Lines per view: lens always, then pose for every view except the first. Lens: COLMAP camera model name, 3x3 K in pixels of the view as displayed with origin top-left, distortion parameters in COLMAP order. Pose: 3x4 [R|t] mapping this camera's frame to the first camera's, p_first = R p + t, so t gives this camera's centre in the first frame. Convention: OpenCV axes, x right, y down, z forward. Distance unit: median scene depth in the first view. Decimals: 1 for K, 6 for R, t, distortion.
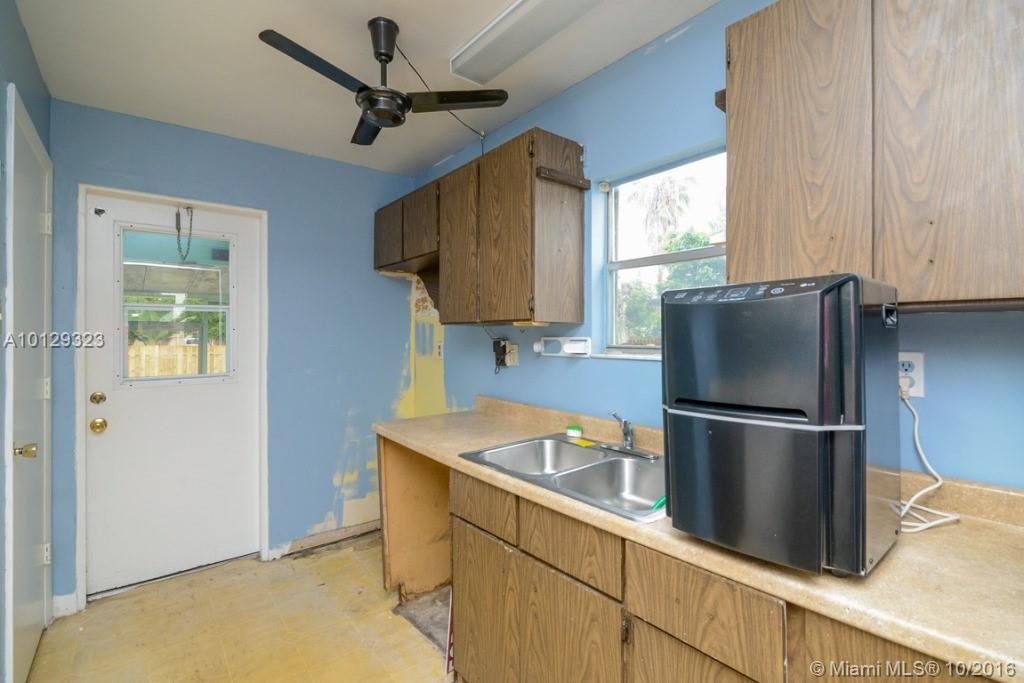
lens RADIAL K [[474.5, 0, 524.0], [0, 474.5, 328.9], [0, 0, 1]] dist [-0.010487, 0.001119]
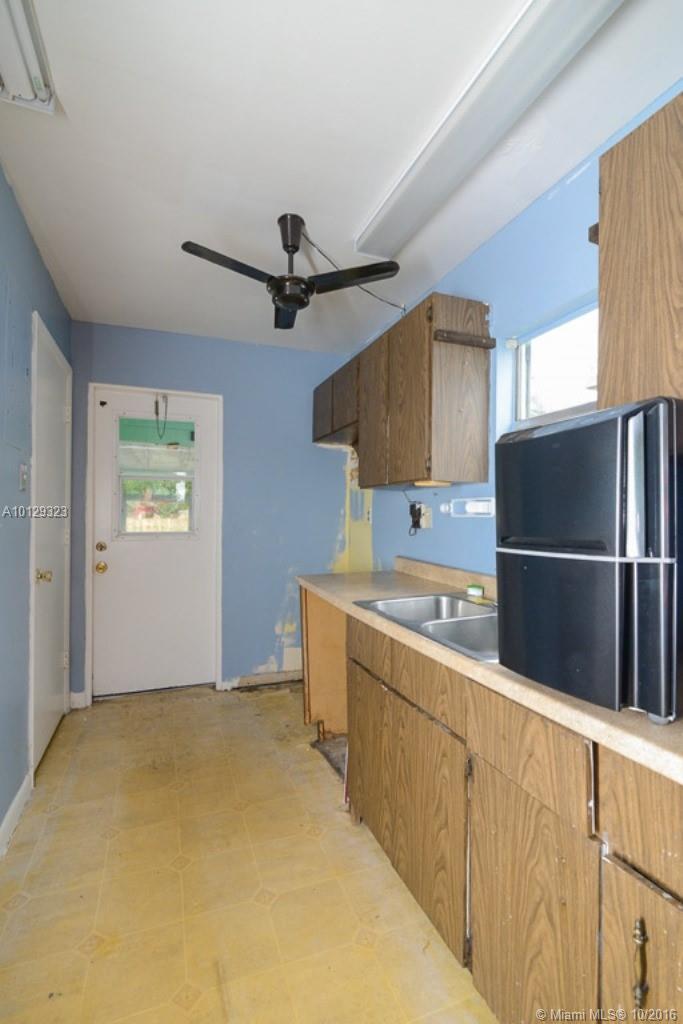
lens RADIAL K [[474.5, 0, 352.9], [0, 474.5, 509.1], [0, 0, 1]] dist [-0.010487, 0.001119]
pose [[0.951545, 0.001225, -0.307506, 0.174247], [-0.001157, 0.999999, 0.000403, 0.045792], [0.307506, -0.000028, 0.951546, -0.033770]]
